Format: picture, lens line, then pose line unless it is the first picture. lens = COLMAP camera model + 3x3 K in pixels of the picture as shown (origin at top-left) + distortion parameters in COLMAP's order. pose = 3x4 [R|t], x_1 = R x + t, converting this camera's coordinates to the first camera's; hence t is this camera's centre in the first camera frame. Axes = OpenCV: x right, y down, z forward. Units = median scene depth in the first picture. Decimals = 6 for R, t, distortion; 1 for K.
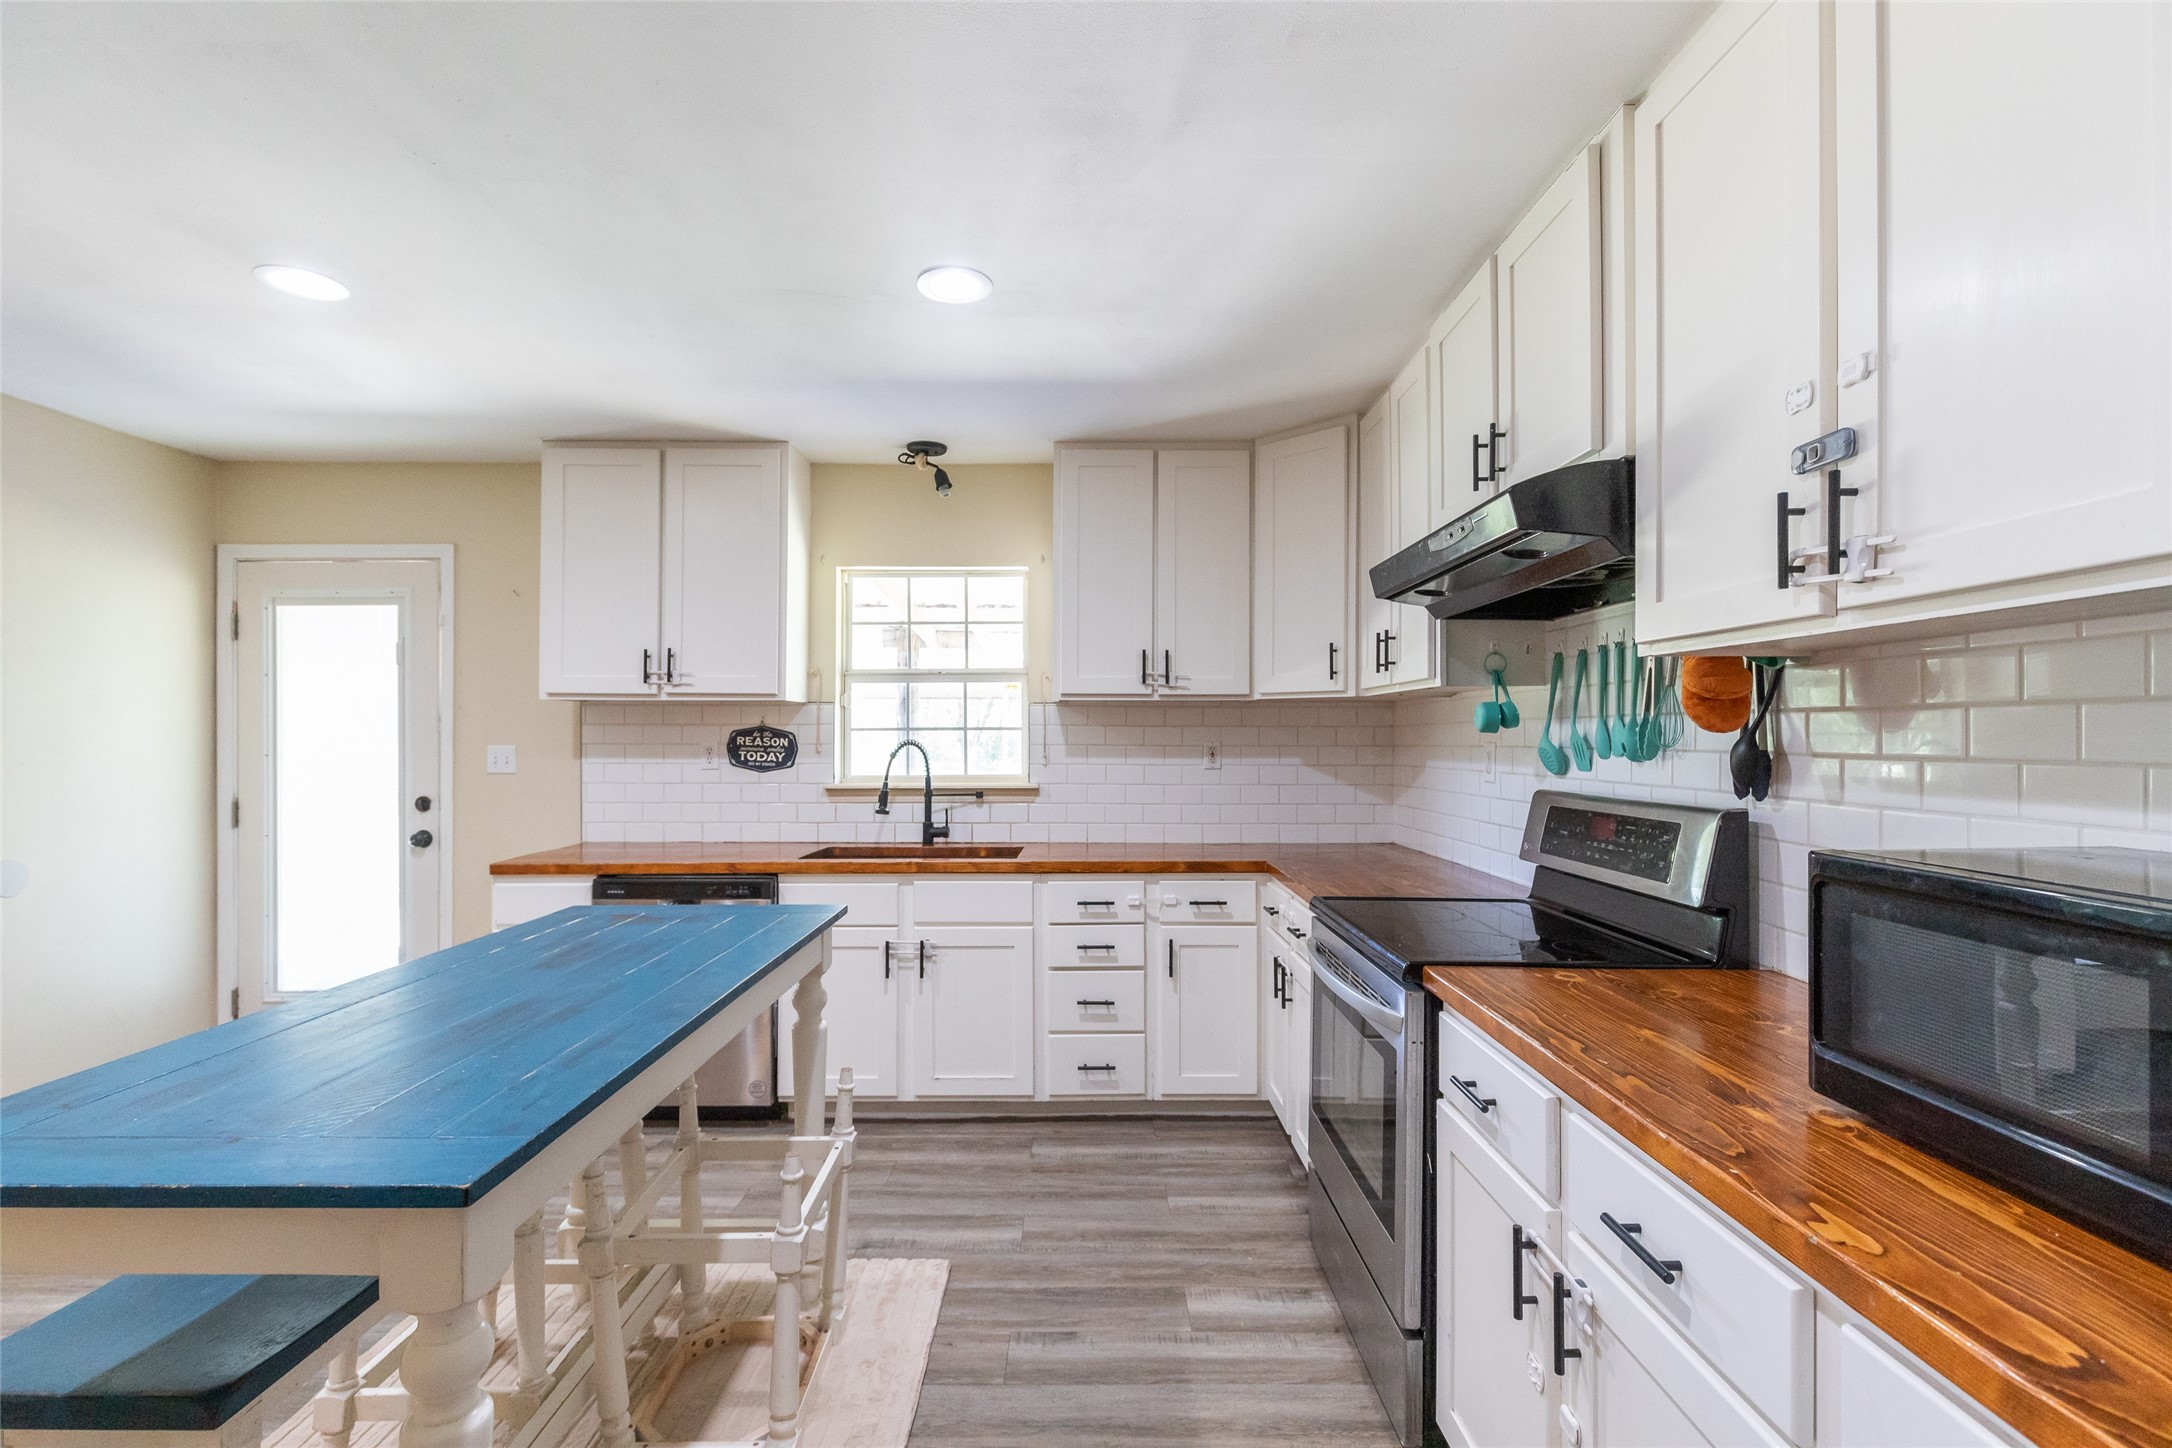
lens RADIAL K [[994.9, 0, 1086.0], [0, 994.9, 724.0], [0, 0, 1]] dist [0.001681, 0.000278]
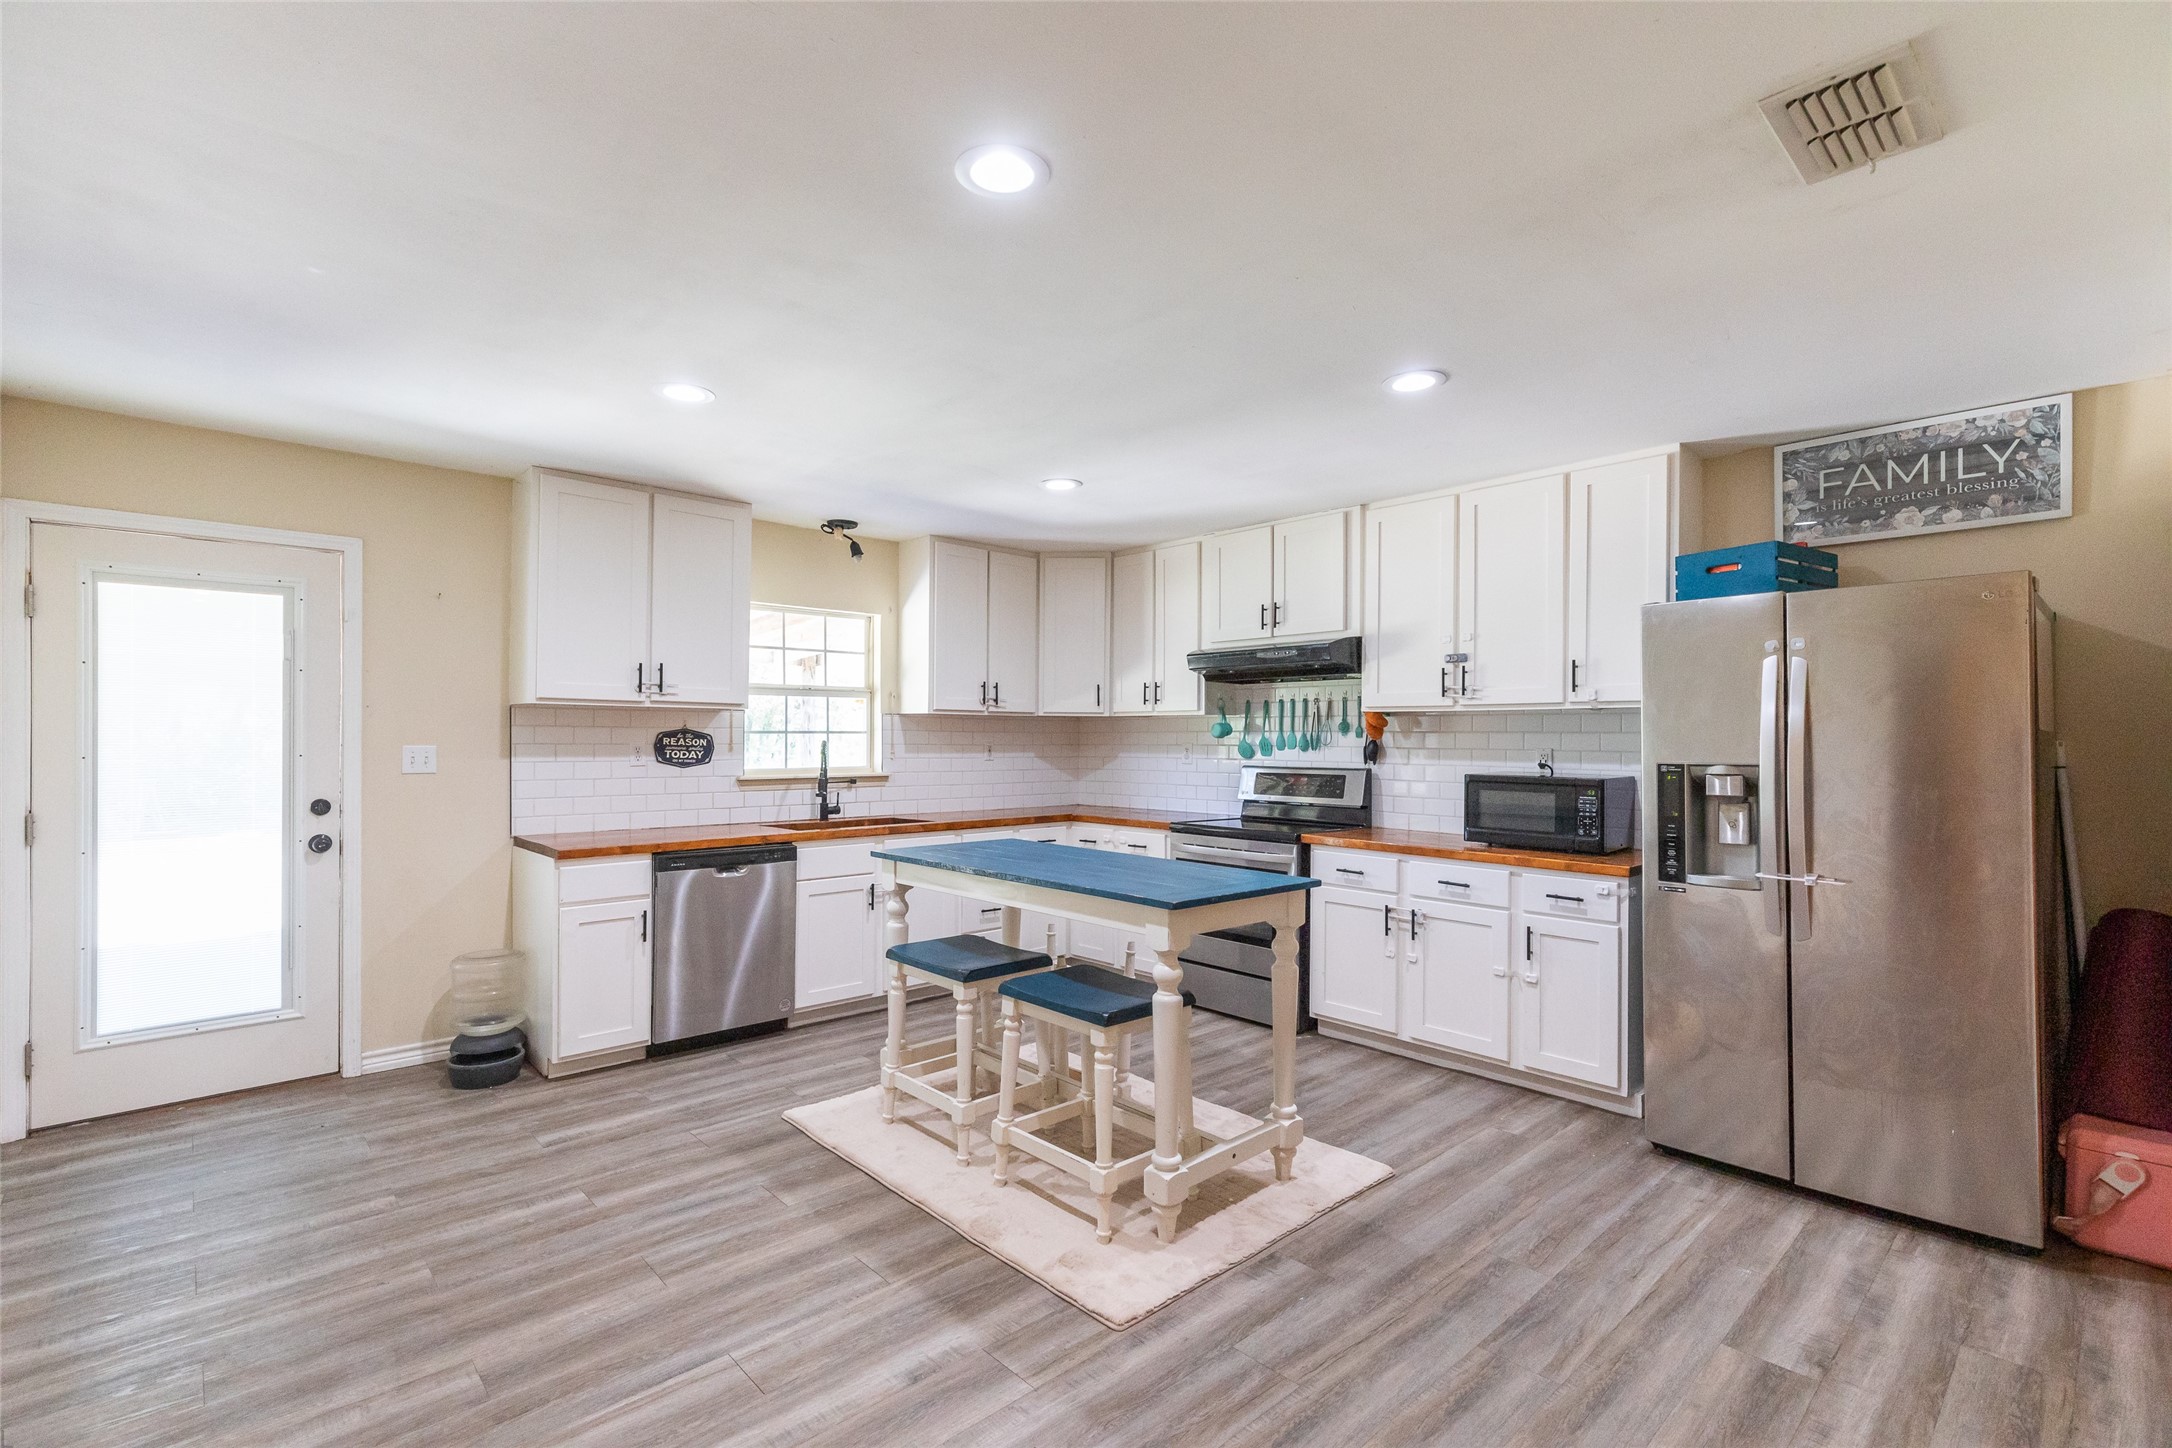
lens RADIAL K [[979.4, 0, 1083.3], [0, 979.4, 733.2], [0, 0, 1]] dist [0.001988, 0.000607]
pose [[0.733260, 0.006571, 0.679917, -0.793086], [-0.013897, 0.999889, 0.005324, -0.005807], [-0.679807, -0.013352, 0.733270, -0.188055]]
